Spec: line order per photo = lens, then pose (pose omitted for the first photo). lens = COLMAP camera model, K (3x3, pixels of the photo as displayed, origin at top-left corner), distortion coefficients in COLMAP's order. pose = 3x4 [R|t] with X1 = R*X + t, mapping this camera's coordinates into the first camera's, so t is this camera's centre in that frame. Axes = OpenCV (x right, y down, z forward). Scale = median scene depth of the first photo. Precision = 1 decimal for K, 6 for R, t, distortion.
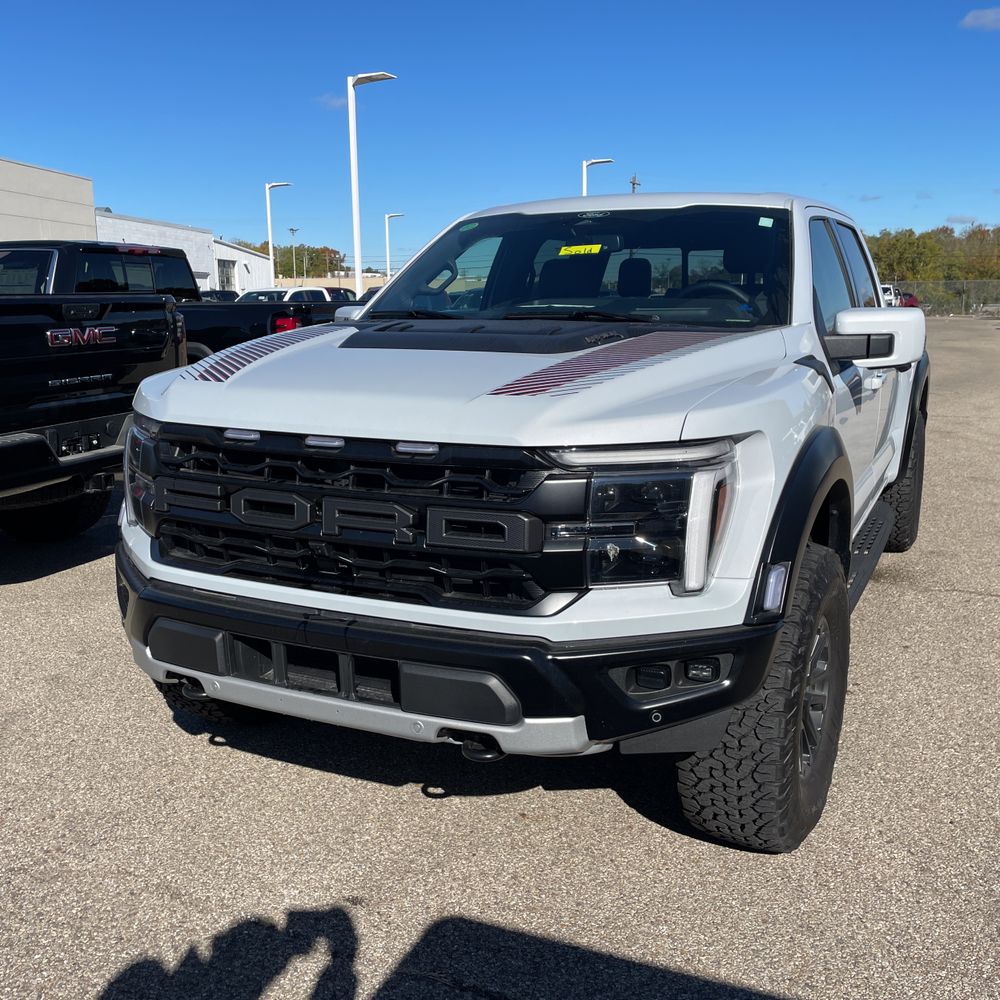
lens RADIAL K [[1007.3, 0, 500.0], [0, 1007.3, 500.0], [0, 0, 1]] dist [0.096944, -0.138598]
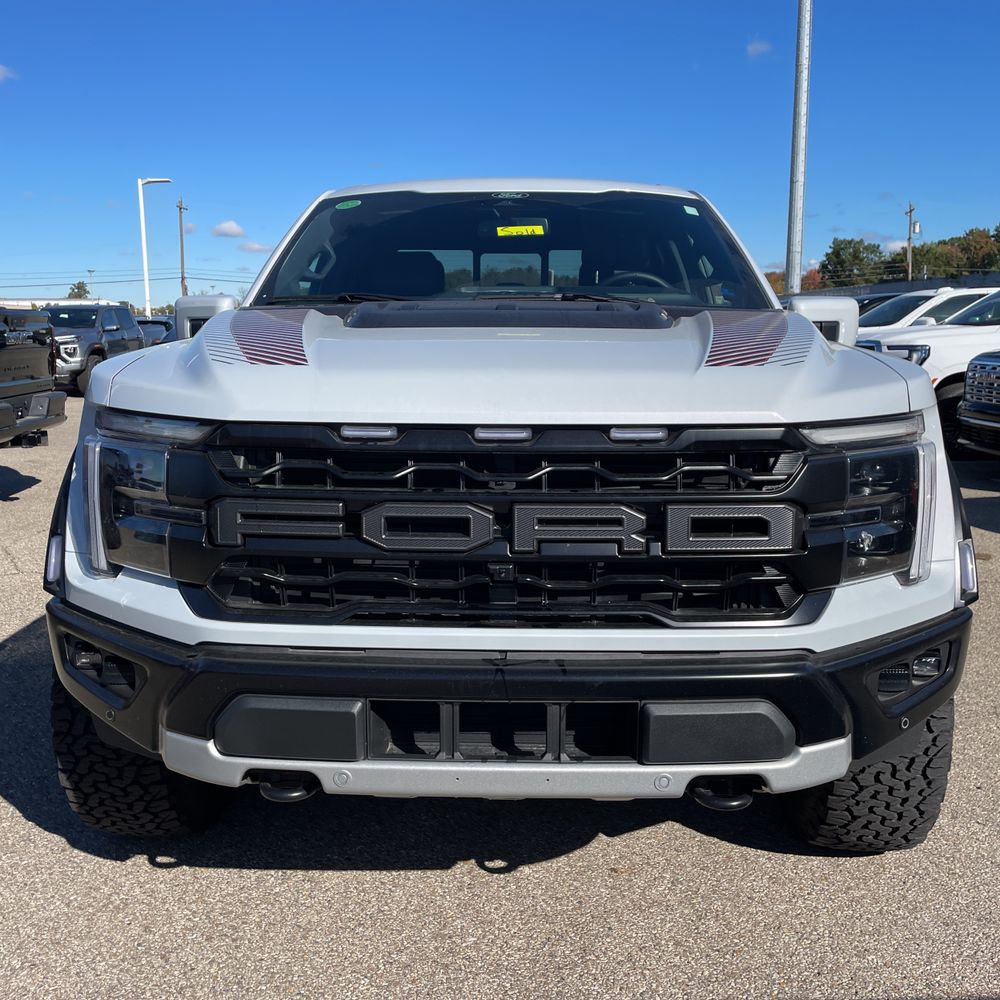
lens RADIAL K [[1009.4, 0, 489.5], [0, 1009.4, 496.9], [0, 0, 1]] dist [0.091464, -0.121076]
pose [[0.910821, -0.064135, 0.407788, -0.476118], [0.077239, 0.996888, -0.015732, 0.001954], [-0.405510, 0.045826, 0.912941, 0.284864]]
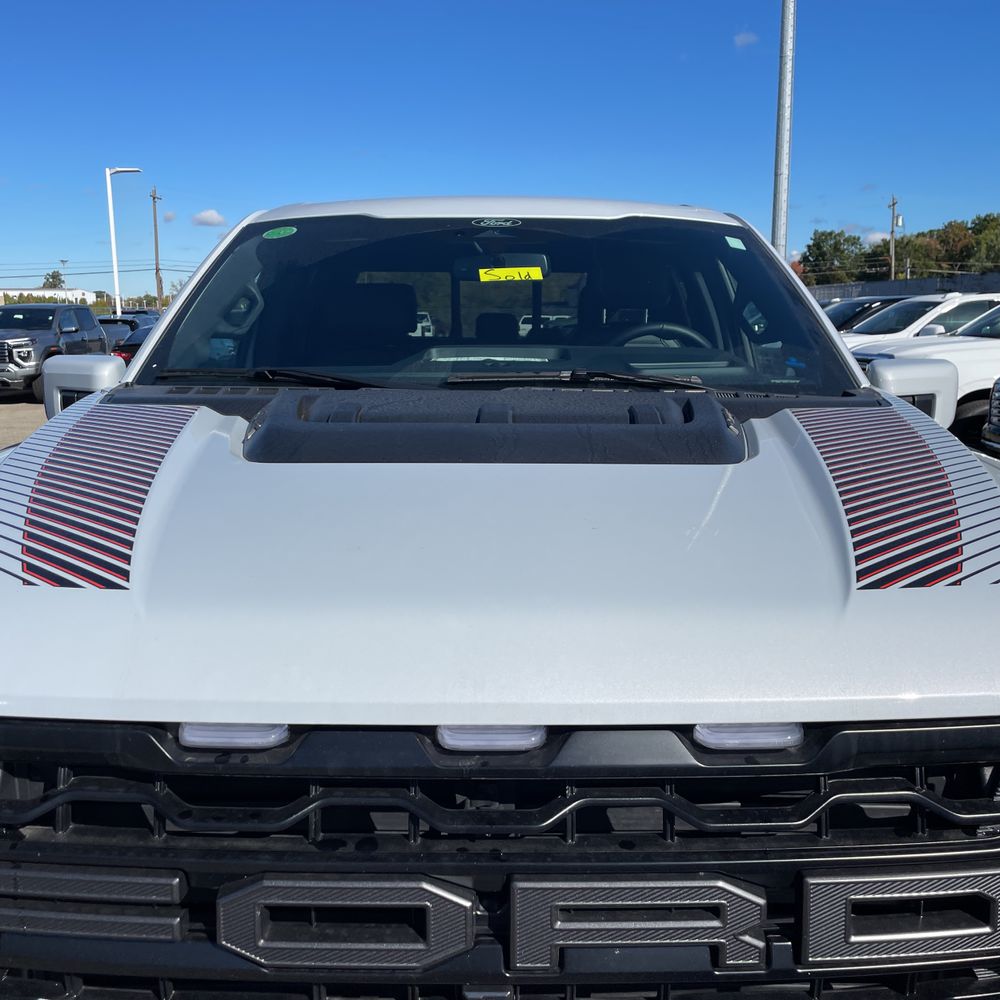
lens RADIAL K [[1011.1, 0, 509.1], [0, 1011.1, 497.6], [0, 0, 1]] dist [0.092311, -0.131752]
pose [[0.895875, -0.073410, 0.438201, -0.322539], [0.083446, 0.996506, -0.003660, -0.143276], [-0.436401, 0.039845, 0.898870, 0.593040]]
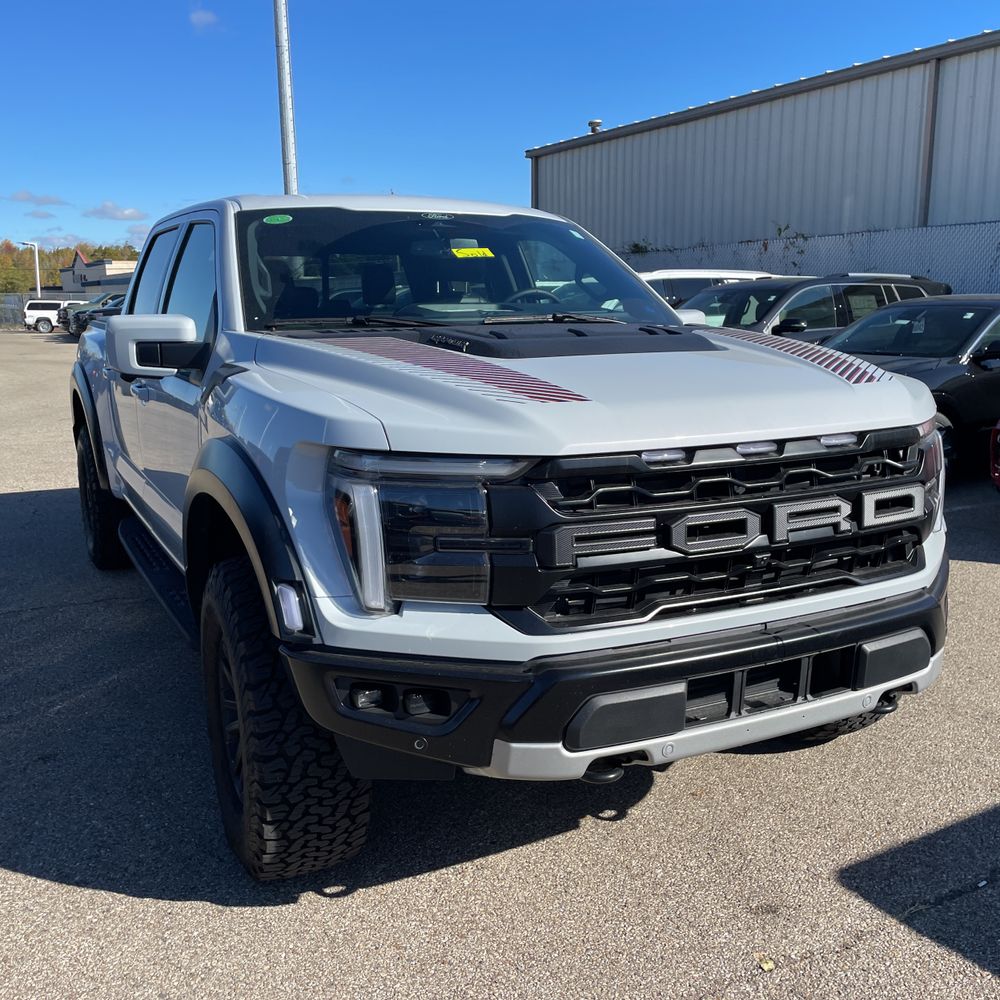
lens RADIAL K [[1004.3, 0, 501.2], [0, 1004.3, 510.4], [0, 0, 1]] dist [0.056734, -0.022641]
pose [[0.604240, -0.164447, 0.779648, -1.015133], [0.164688, 0.983118, 0.079728, -0.109235], [-0.779597, 0.080224, 0.621122, 0.571328]]
